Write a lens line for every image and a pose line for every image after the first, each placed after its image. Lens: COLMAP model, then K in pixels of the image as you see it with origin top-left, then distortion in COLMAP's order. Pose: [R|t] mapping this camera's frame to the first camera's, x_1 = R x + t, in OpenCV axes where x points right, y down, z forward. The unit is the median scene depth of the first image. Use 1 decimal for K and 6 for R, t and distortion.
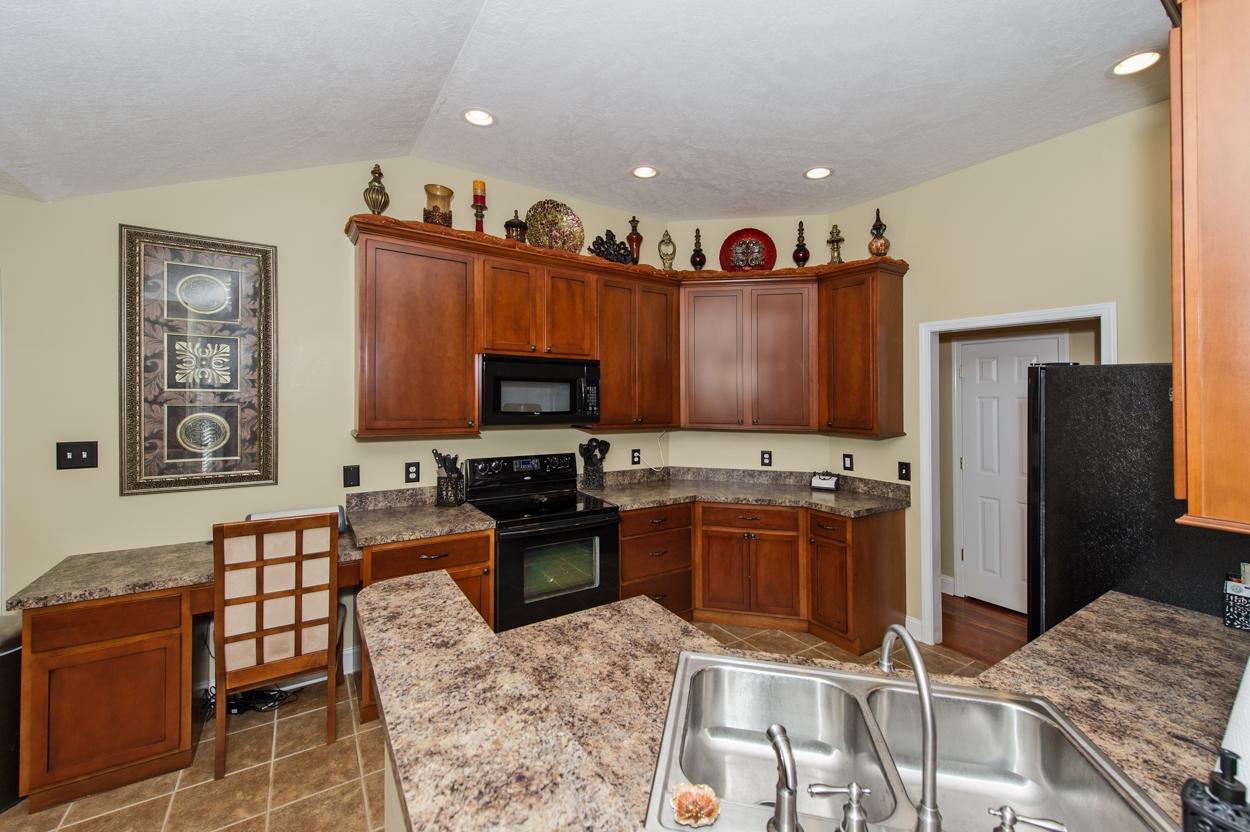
lens RADIAL K [[495.7, 0, 624.9], [0, 495.7, 392.5], [0, 0, 1]] dist [-0.001498, -0.000164]
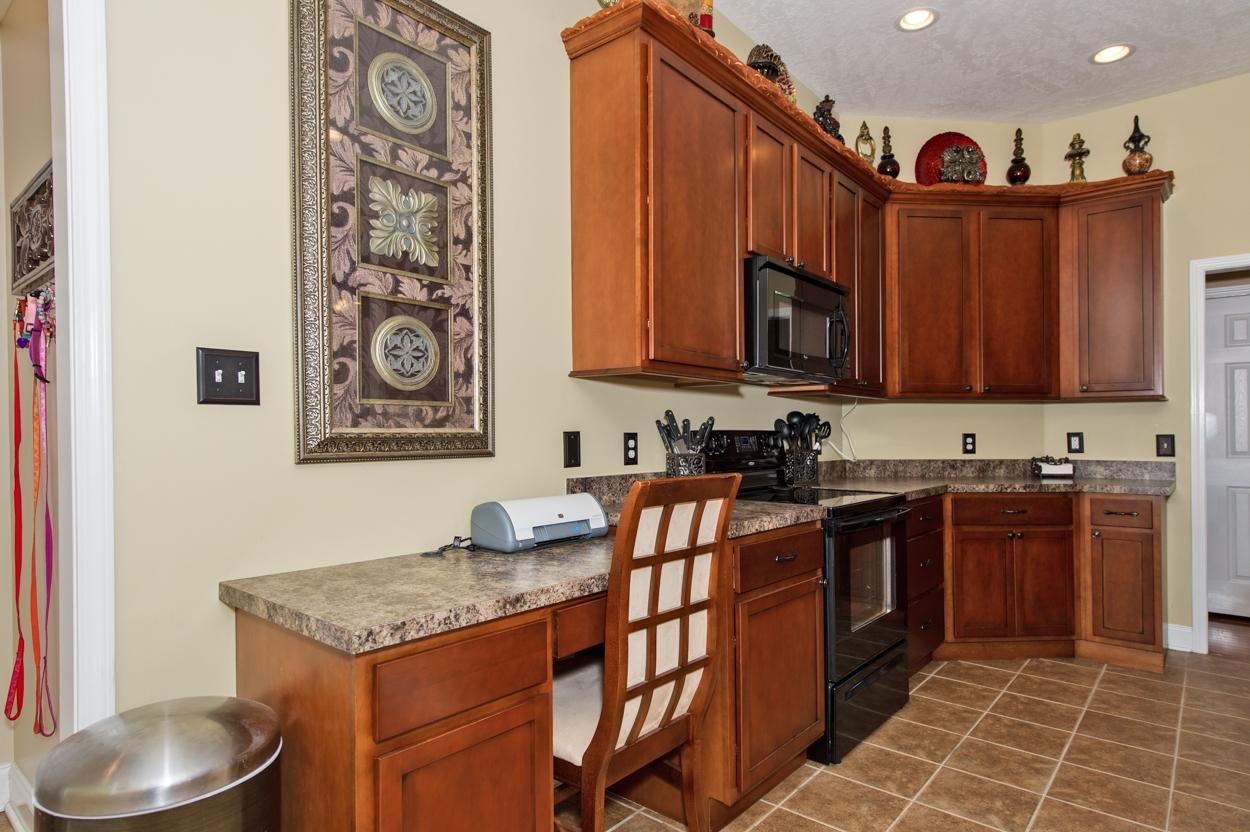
lens RADIAL K [[706.3, 0, 621.8], [0, 706.3, 426.6], [0, 0, 1]] dist [0.001761, -0.001019]
pose [[0.960524, -0.009922, 0.278021, -0.612327], [0.008857, 0.999948, 0.005086, 0.115883], [-0.278057, -0.002422, 0.960562, 0.144279]]
